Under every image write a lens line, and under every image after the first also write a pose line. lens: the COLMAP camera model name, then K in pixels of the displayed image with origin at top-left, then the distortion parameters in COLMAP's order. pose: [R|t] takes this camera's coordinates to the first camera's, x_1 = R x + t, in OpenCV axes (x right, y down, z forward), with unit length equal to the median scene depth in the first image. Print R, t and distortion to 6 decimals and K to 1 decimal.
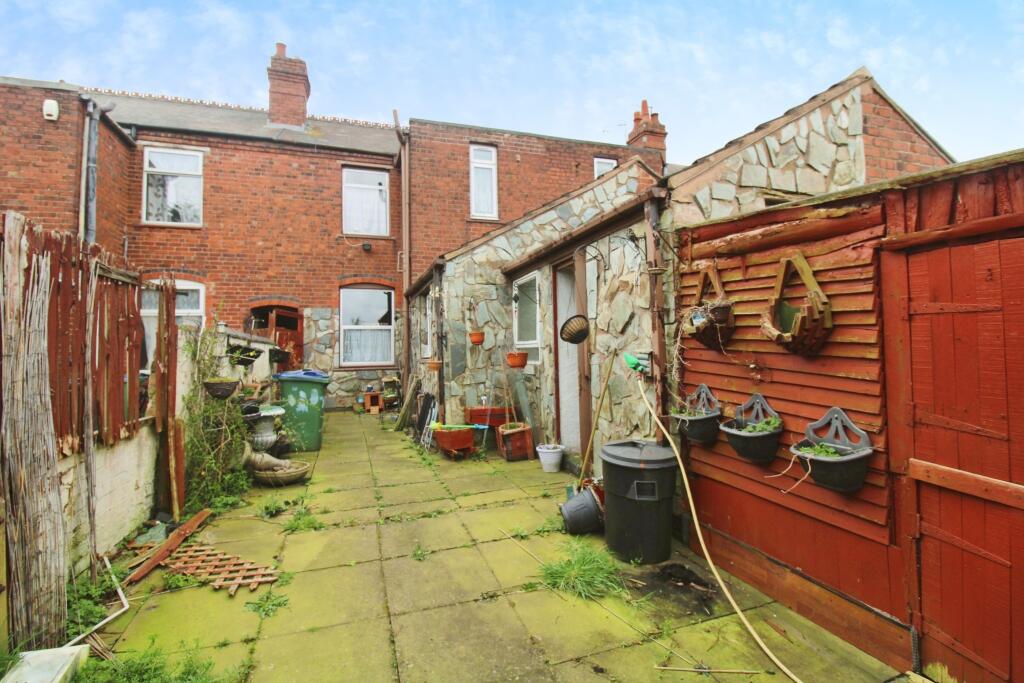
lens RADIAL K [[474.2, 0, 511.5], [0, 474.2, 300.6], [0, 0, 1]] dist [0.001037, -0.011048]
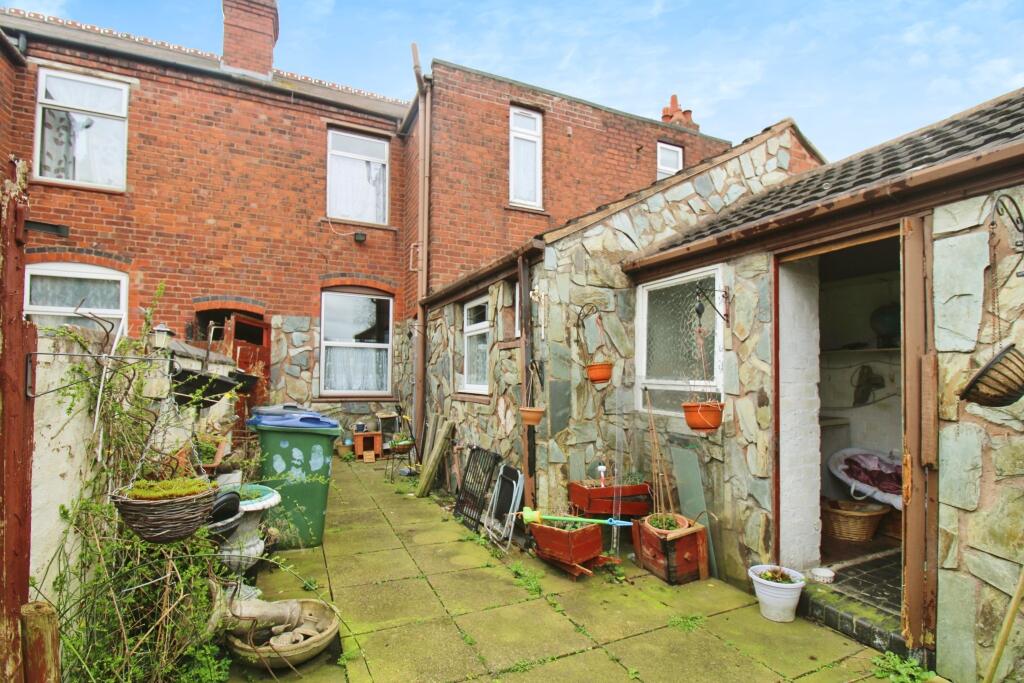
lens RADIAL K [[489.1, 0, 512.1], [0, 489.1, 346.1], [0, 0, 1]] dist [-0.000412, -0.010129]
pose [[0.994812, 0.042252, 0.092544, -0.143168], [-0.046600, 0.997884, 0.045338, 0.012796], [-0.090432, -0.049416, 0.994676, 0.224276]]
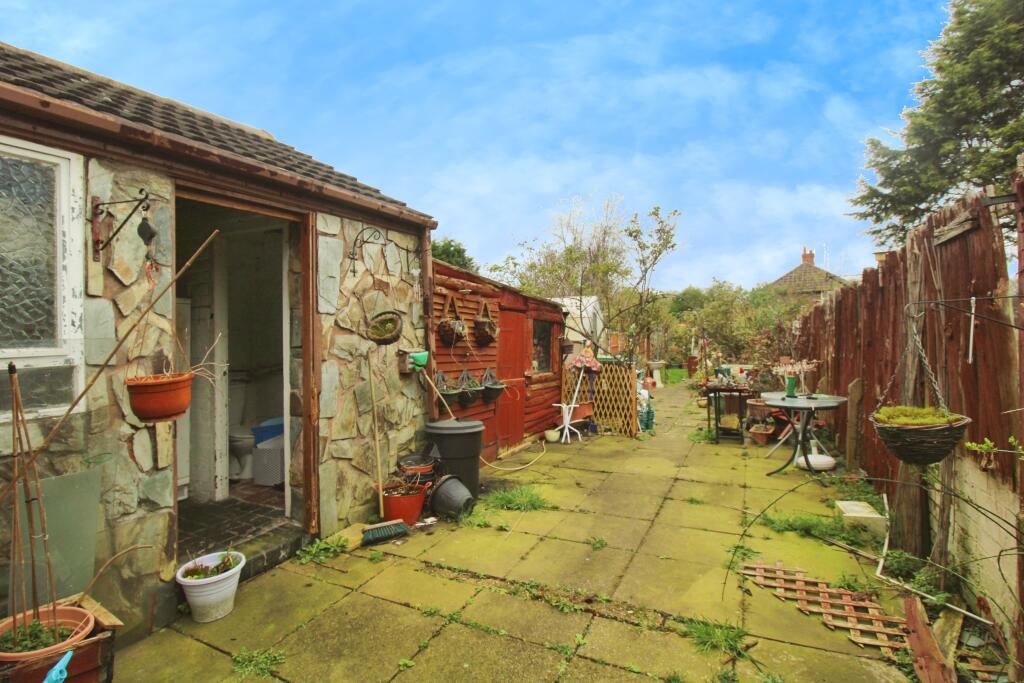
lens RADIAL K [[490.0, 0, 513.0], [0, 490.0, 312.9], [0, 0, 1]] dist [-0.000335, -0.013320]
pose [[-0.714757, 0.071194, 0.695740, -0.242110], [-0.021867, 0.992044, -0.123979, 0.052925], [-0.699031, -0.103829, -0.707513, 0.564279]]
